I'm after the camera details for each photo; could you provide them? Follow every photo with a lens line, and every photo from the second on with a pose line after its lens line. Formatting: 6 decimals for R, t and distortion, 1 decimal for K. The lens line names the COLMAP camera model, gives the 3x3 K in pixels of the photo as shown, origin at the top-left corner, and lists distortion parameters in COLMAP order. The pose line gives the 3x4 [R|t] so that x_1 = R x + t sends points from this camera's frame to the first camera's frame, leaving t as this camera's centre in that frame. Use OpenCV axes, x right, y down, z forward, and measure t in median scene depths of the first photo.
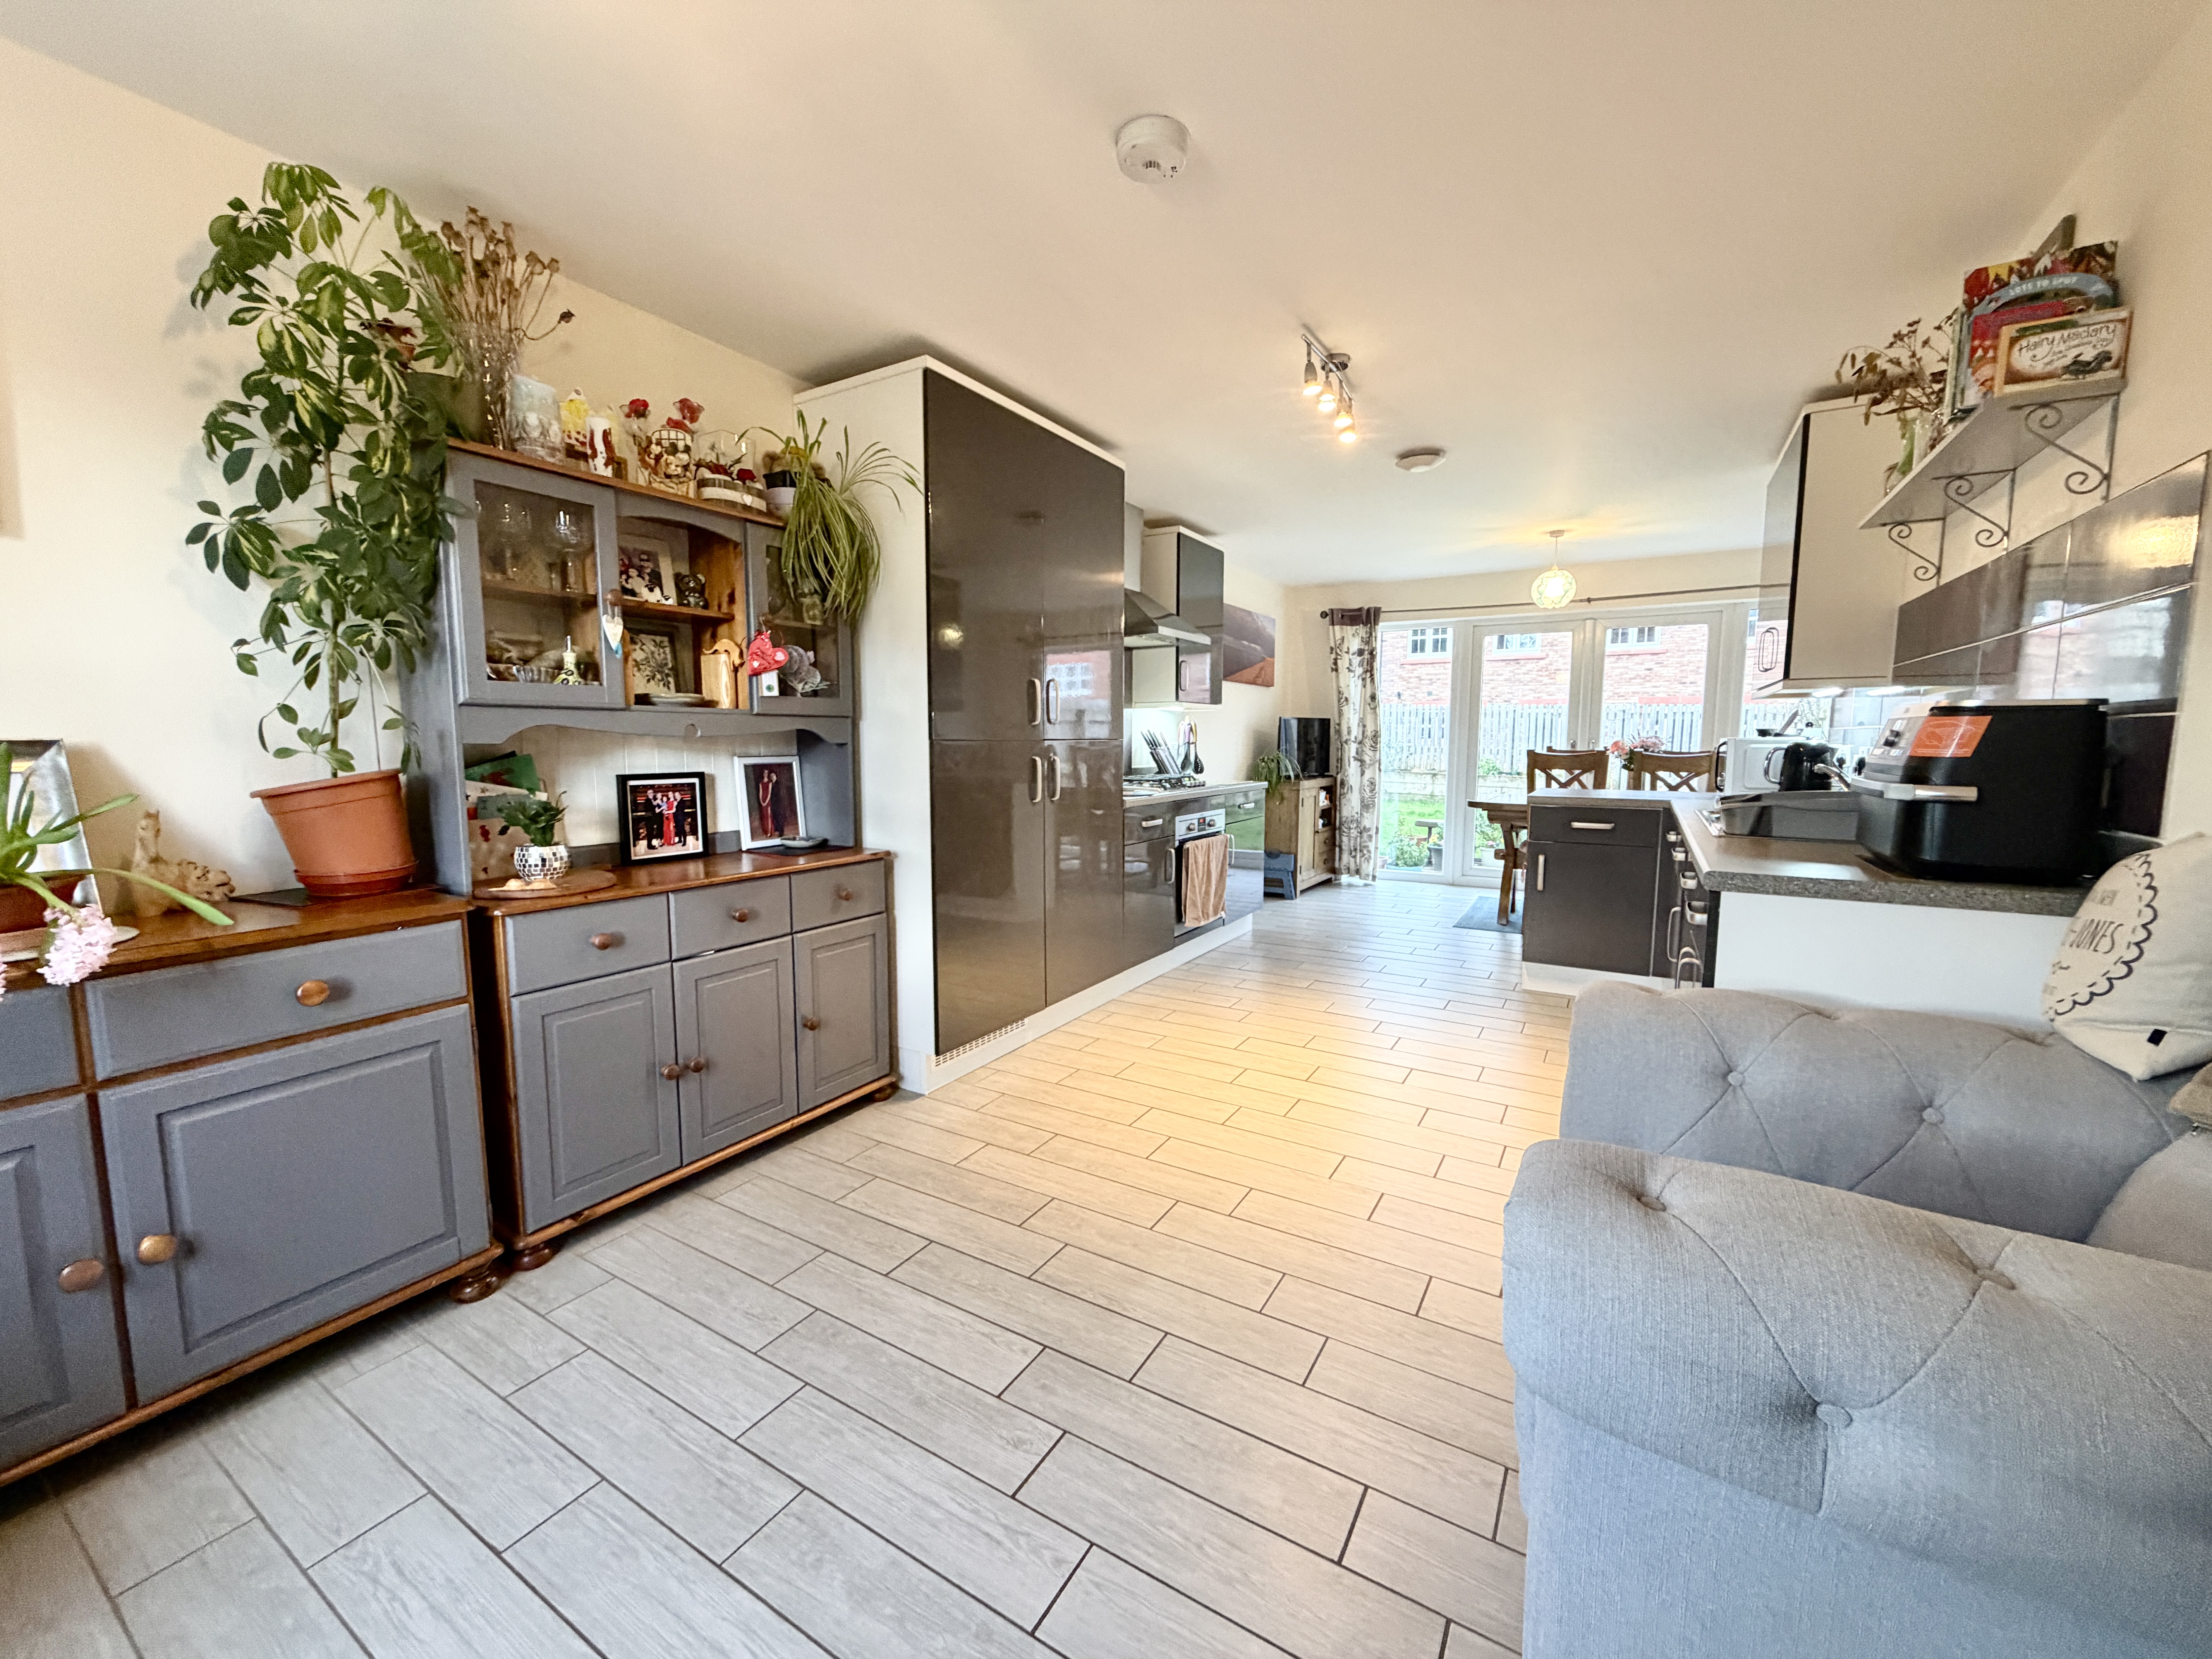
lens RADIAL K [[875.0, 0, 1099.2], [0, 875.0, 828.8], [0, 0, 1]] dist [0.000635, 0.000222]
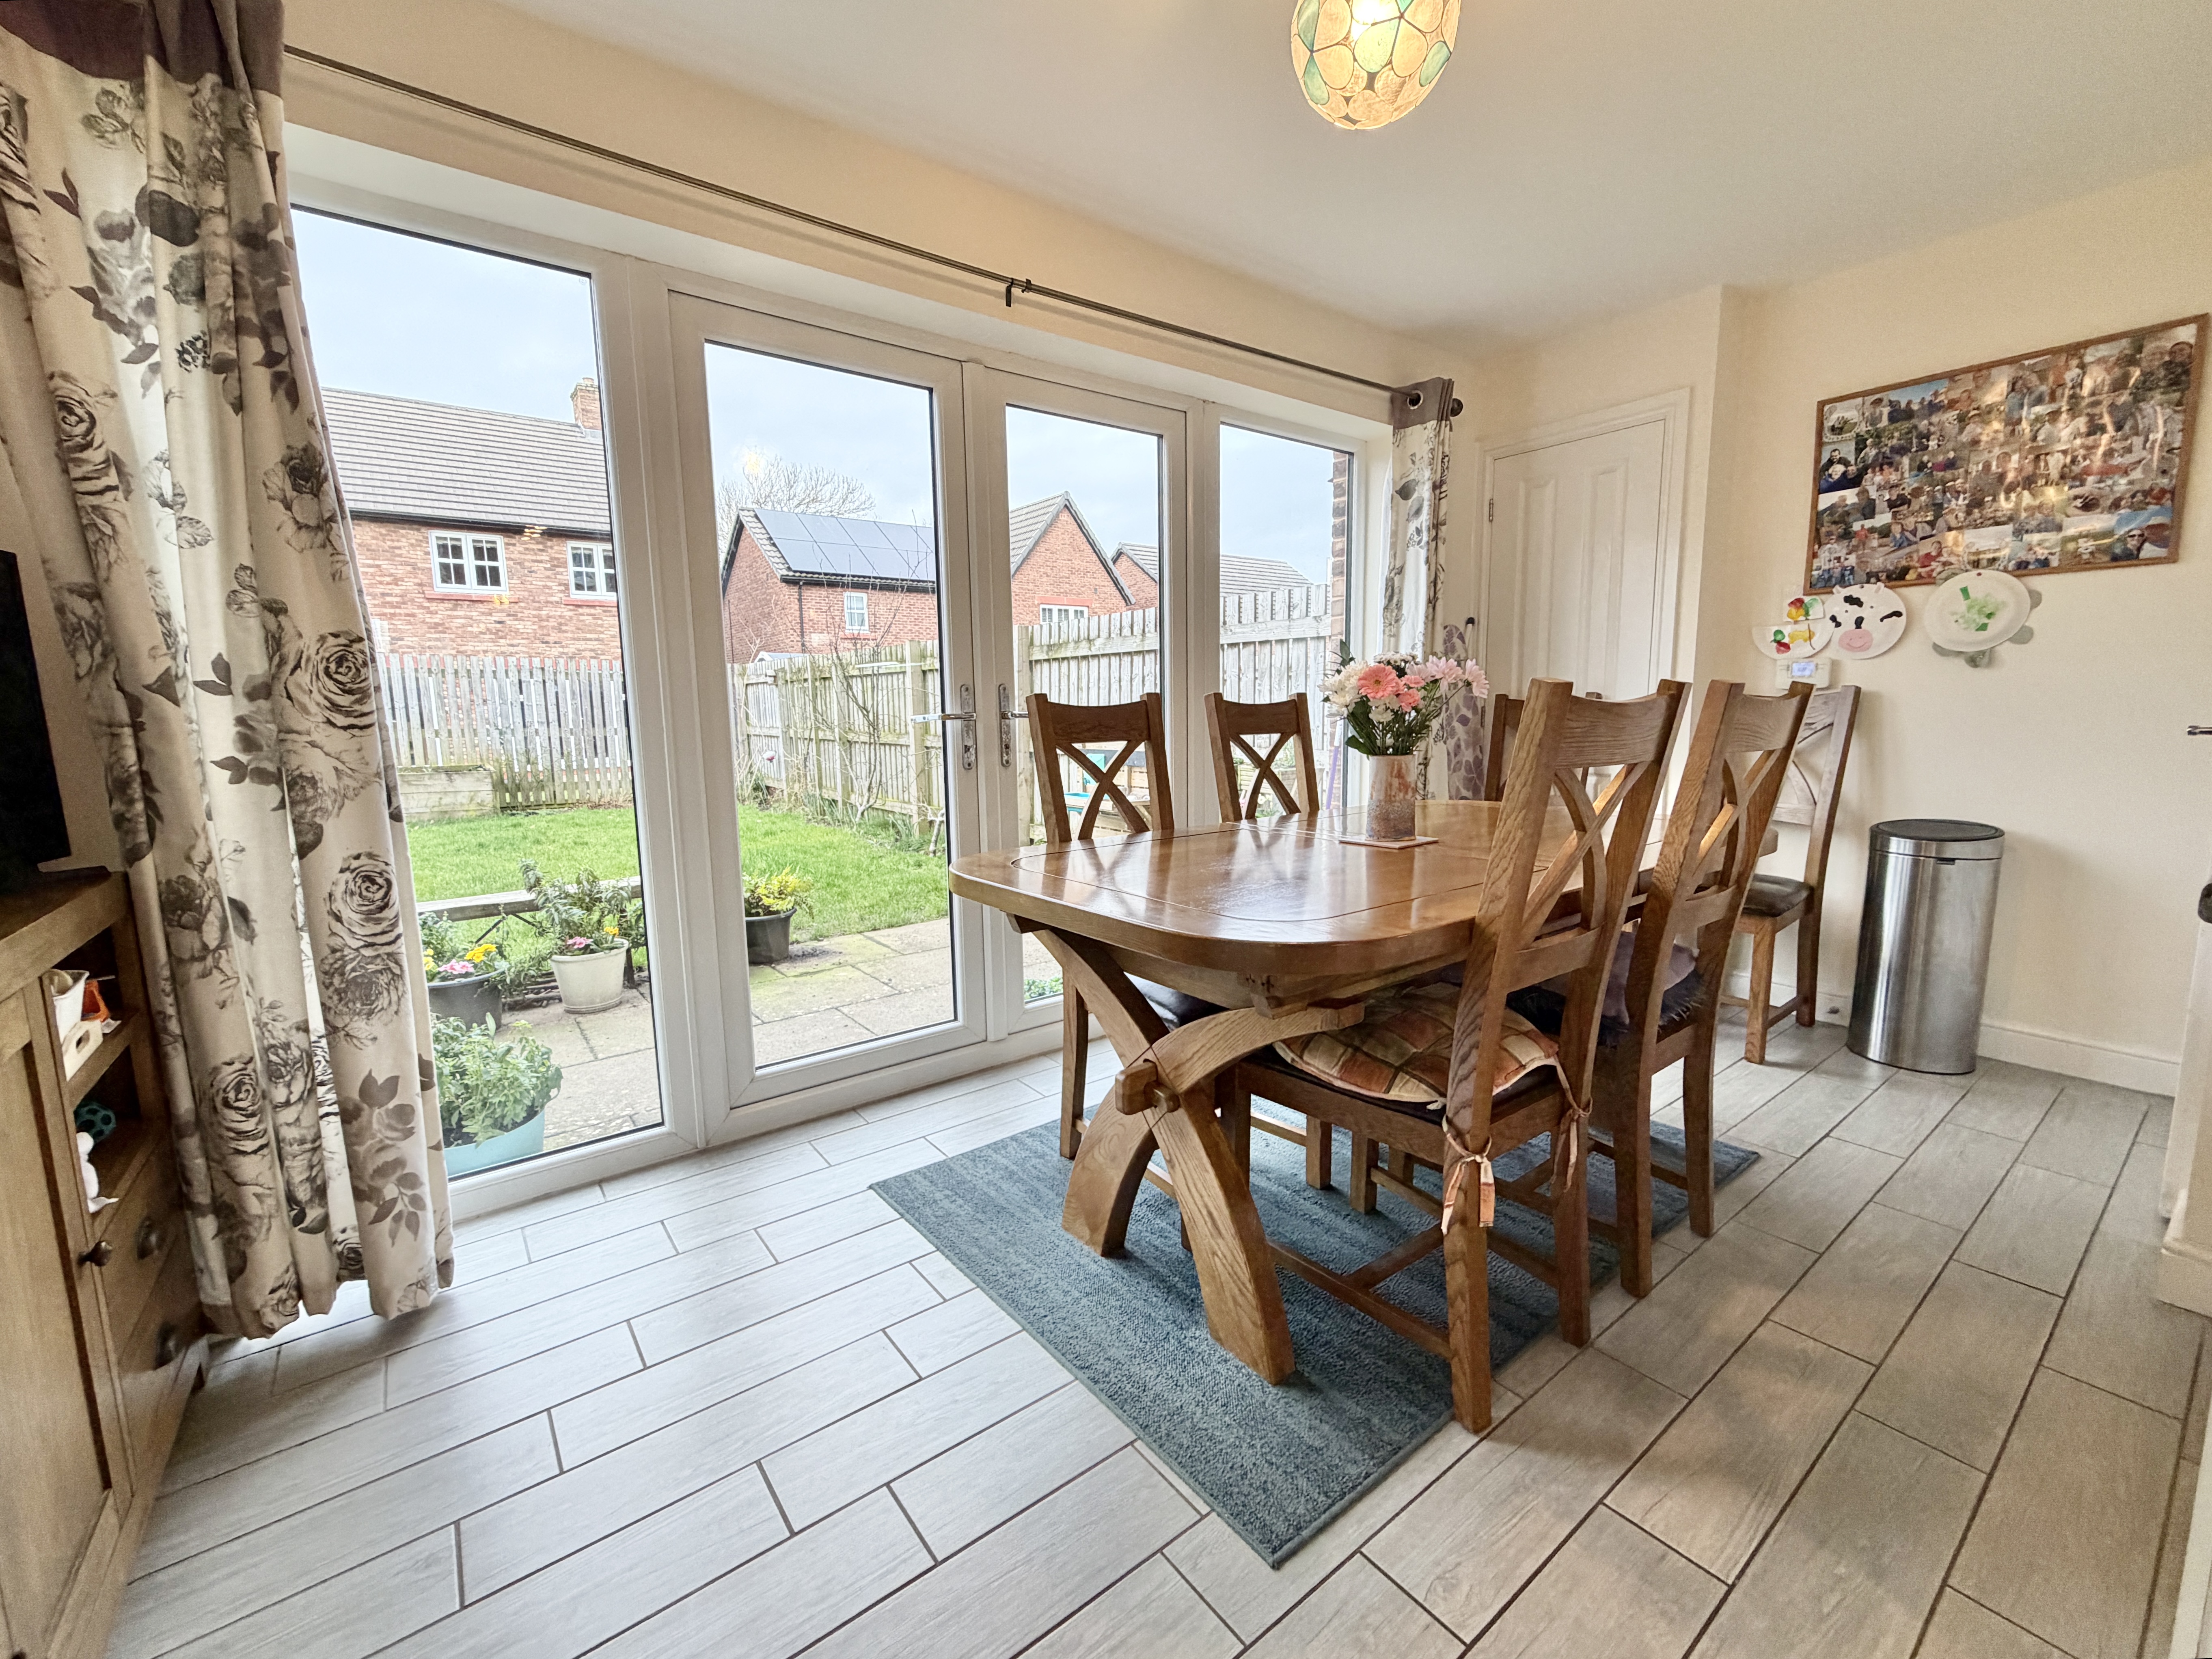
lens RADIAL K [[922.3, 0, 1105.0], [0, 922.3, 827.8], [0, 0, 1]] dist [-0.000888, 0.000035]
pose [[0.363575, -0.130972, 0.922312, 0.171710], [0.114953, 0.988808, 0.095100, -0.066248], [-0.924445, 0.071446, 0.374561, 0.757599]]
